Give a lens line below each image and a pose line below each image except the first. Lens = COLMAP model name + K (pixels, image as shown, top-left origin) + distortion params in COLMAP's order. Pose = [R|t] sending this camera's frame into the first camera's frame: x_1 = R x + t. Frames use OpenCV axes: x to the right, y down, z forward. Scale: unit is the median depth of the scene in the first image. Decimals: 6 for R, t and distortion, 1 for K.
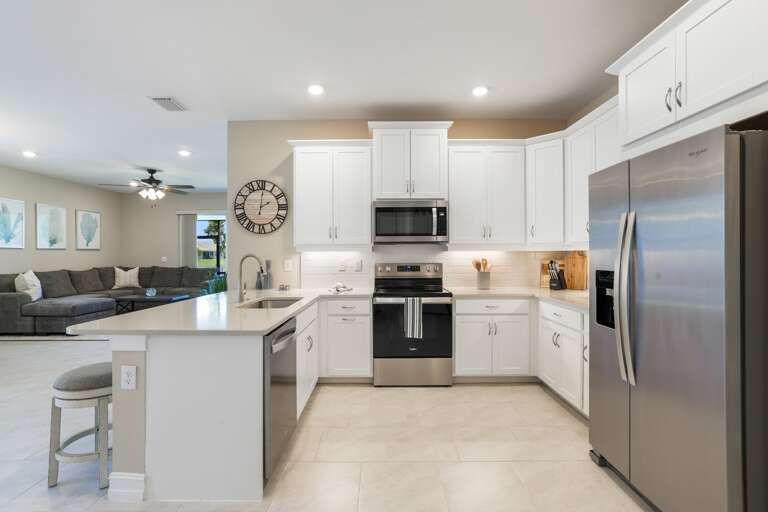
lens RADIAL K [[363.8, 0, 379.8], [0, 363.8, 258.3], [0, 0, 1]] dist [0.000362, 0.001324]
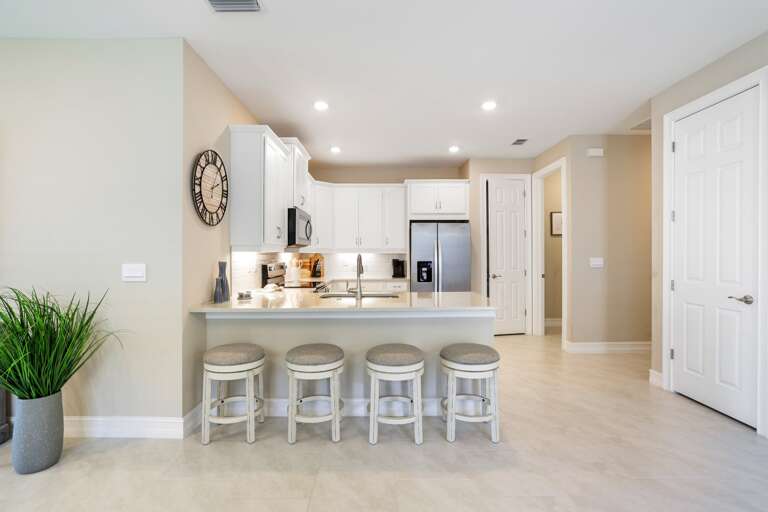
lens RADIAL K [[363.8, 0, 386.4], [0, 363.8, 251.8], [0, 0, 1]] dist [0.000362, 0.001324]
pose [[-0.040796, 0.011541, 0.999101, -1.059253], [0.004611, 0.999925, -0.011362, -0.006005], [-0.999157, 0.004143, -0.040846, 0.685516]]
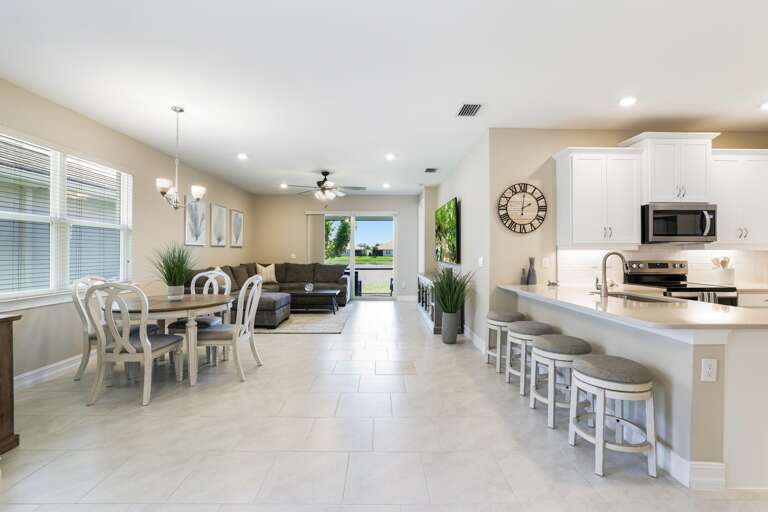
lens RADIAL K [[329.2, 0, 378.3], [0, 329.2, 253.0], [0, 0, 1]] dist [-0.010951, 0.002894]
pose [[0.999139, 0.003649, 0.041322, -0.792210], [-0.003302, 0.999959, -0.008473, 0.001034], [-0.041351, 0.008329, 0.999110, 0.048185]]
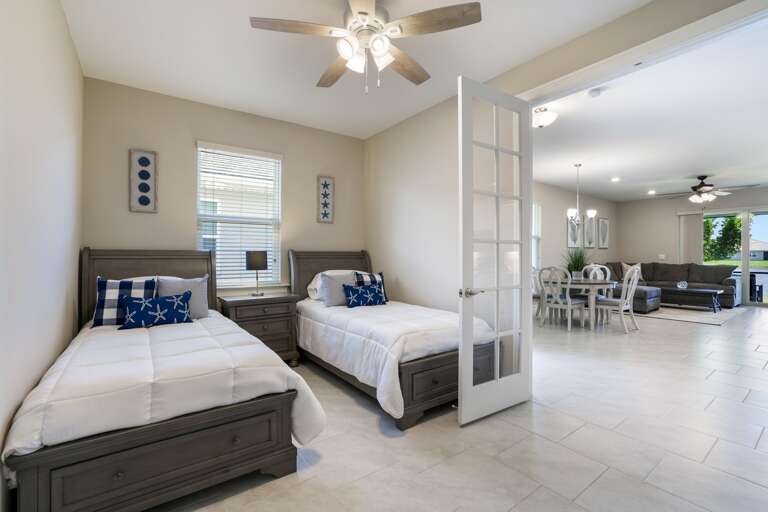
lens RADIAL K [[329.2, 0, 380.7], [0, 329.2, 253.0], [0, 0, 1]] dist [-0.010951, 0.002894]
pose [[0.615388, 0.000078, -0.788225, -0.687717], [-0.011592, 0.999893, -0.008952, 0.022264], [0.788139, 0.014646, 0.615323, -0.623576]]
